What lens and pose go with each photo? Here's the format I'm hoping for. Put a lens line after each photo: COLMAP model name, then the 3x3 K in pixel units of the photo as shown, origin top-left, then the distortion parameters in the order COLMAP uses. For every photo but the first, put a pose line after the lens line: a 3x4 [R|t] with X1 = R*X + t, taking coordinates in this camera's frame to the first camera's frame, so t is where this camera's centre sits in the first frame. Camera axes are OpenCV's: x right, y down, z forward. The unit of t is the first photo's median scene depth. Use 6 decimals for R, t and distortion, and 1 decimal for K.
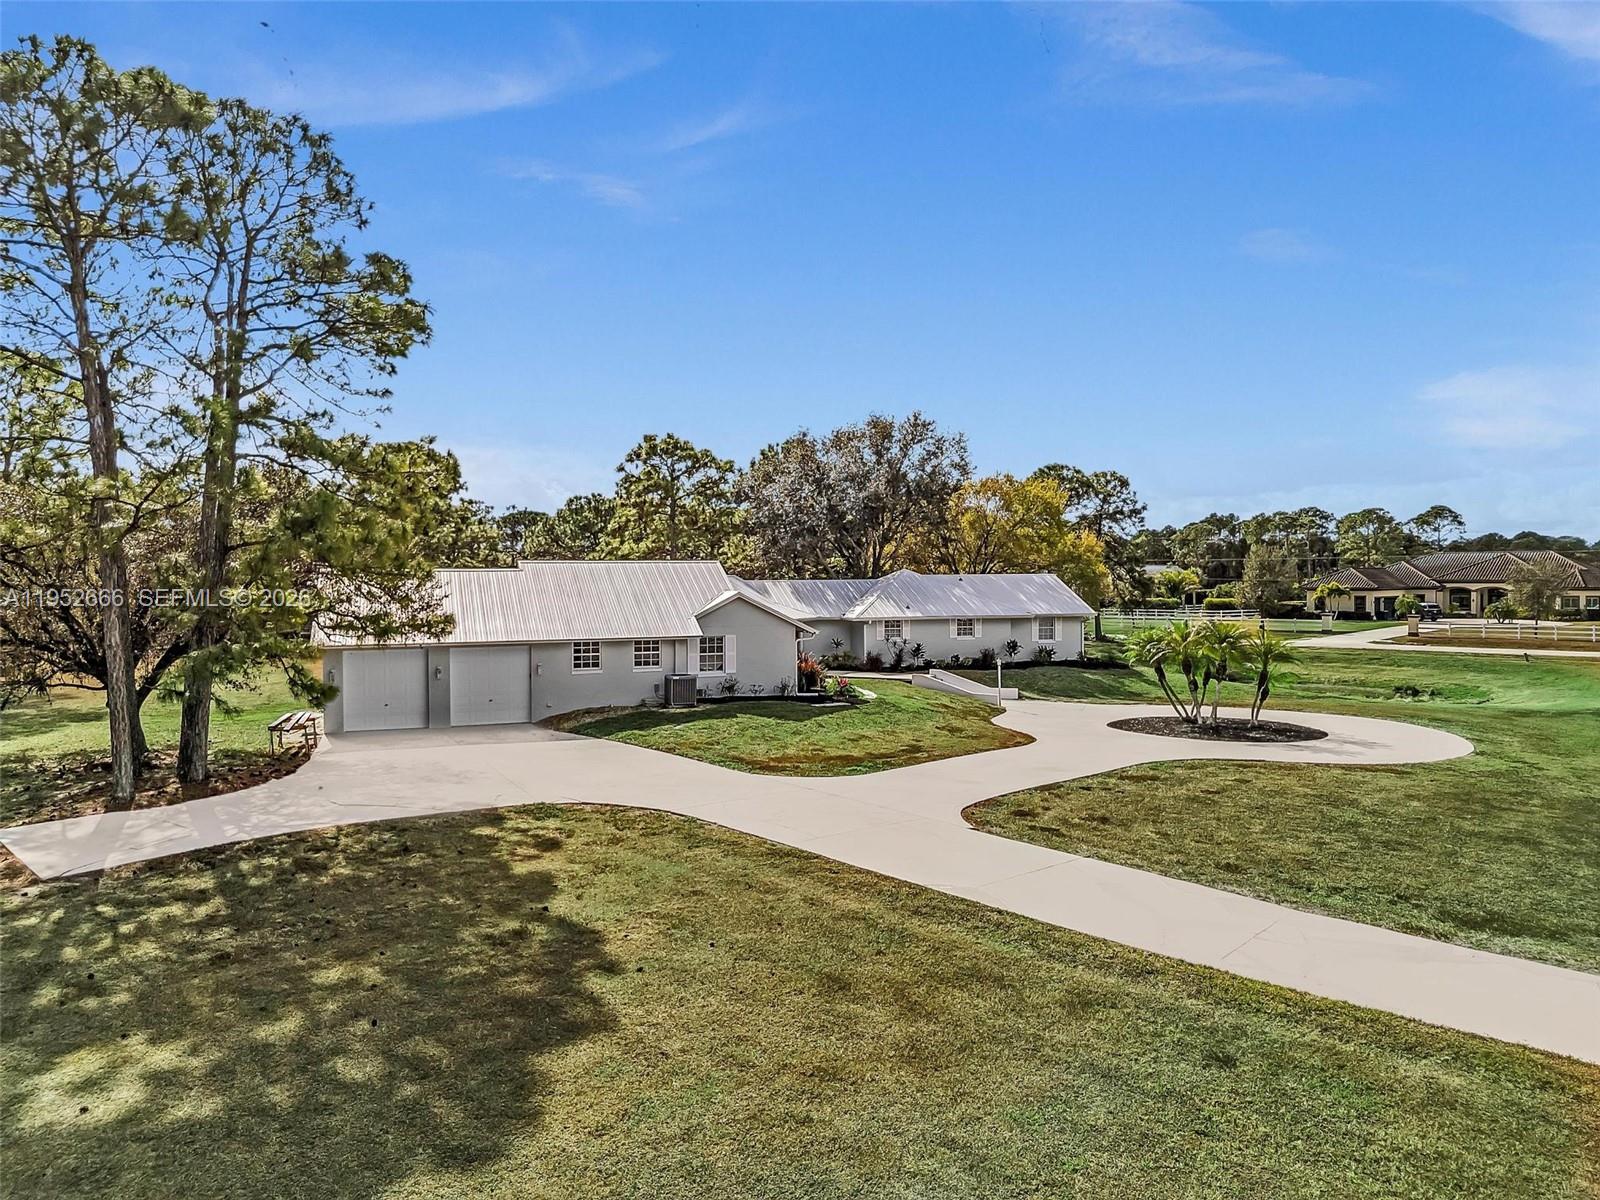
lens RADIAL K [[1120.3, 0, 797.4], [0, 1120.3, 610.4], [0, 0, 1]] dist [0.076155, -0.077571]
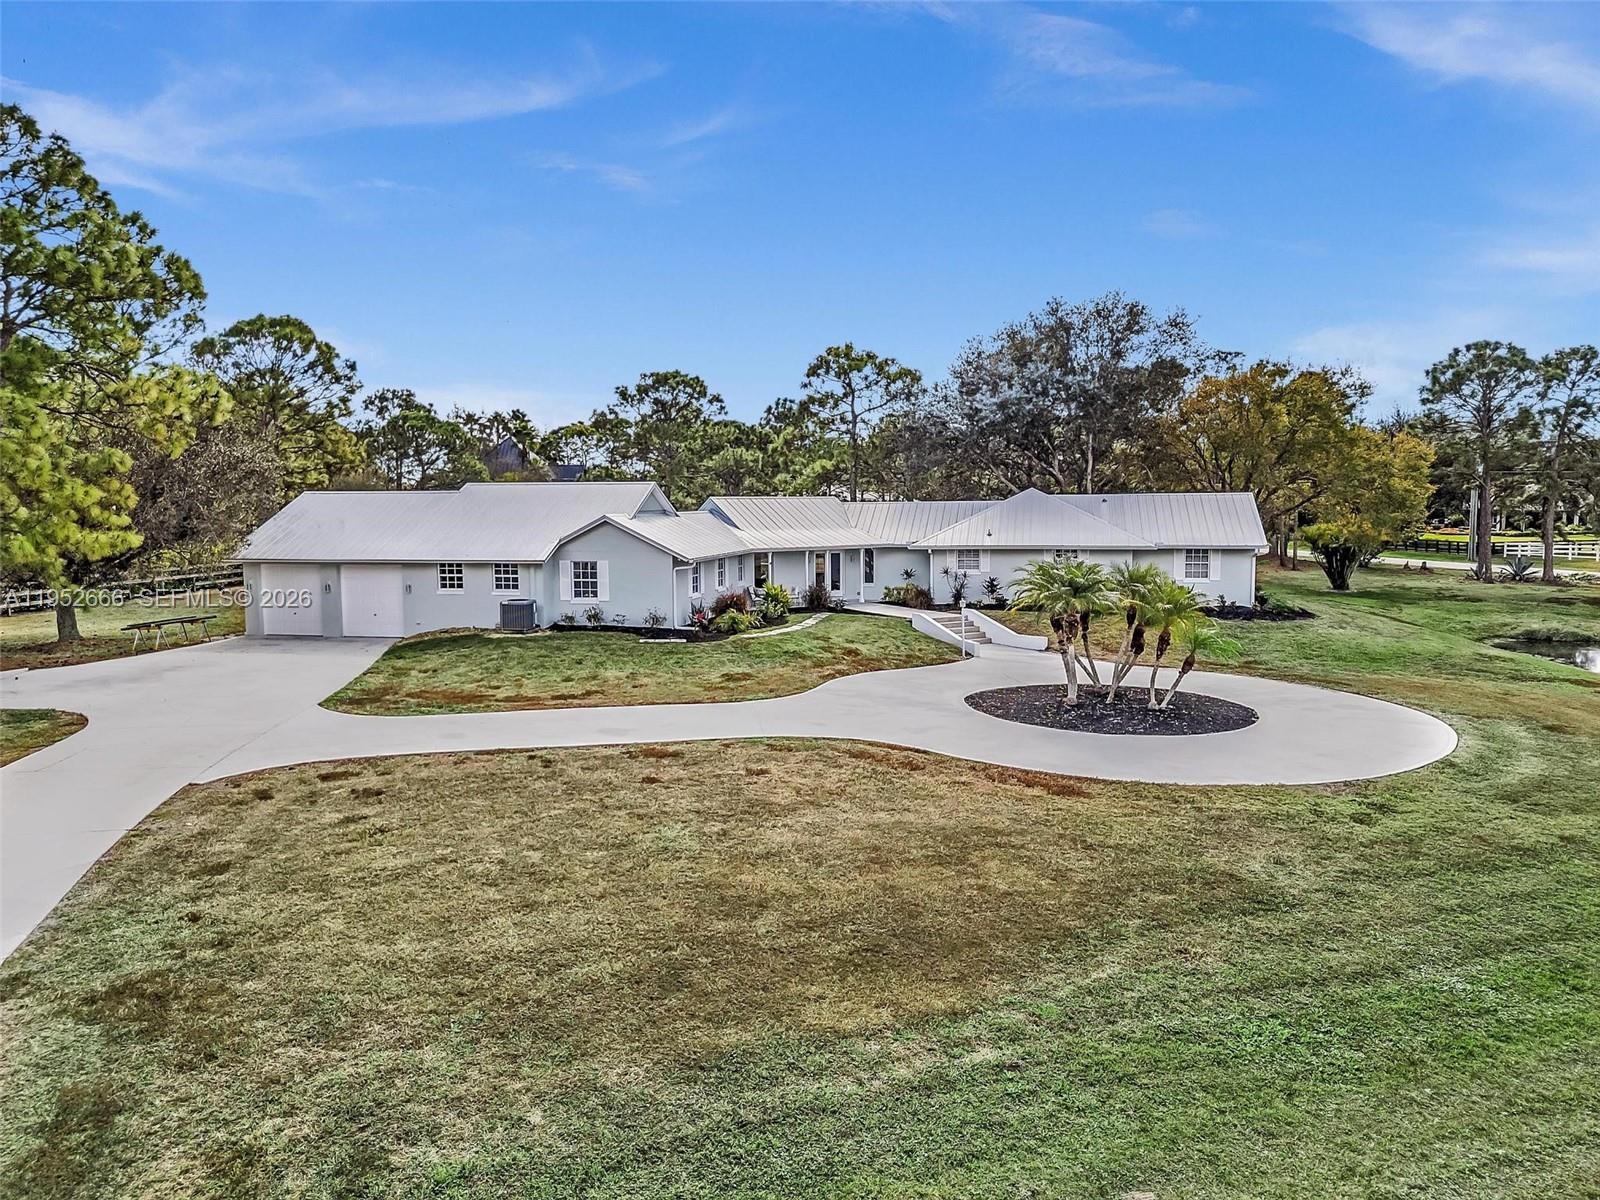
lens RADIAL K [[1116.2, 0, 797.3], [0, 1116.2, 610.2], [0, 0, 1]] dist [0.086811, -0.096948]
pose [[0.848710, 0.052182, -0.526277, 0.549654], [-0.014474, 0.997039, 0.075517, -0.009472], [0.528660, -0.056475, 0.846953, 0.269187]]
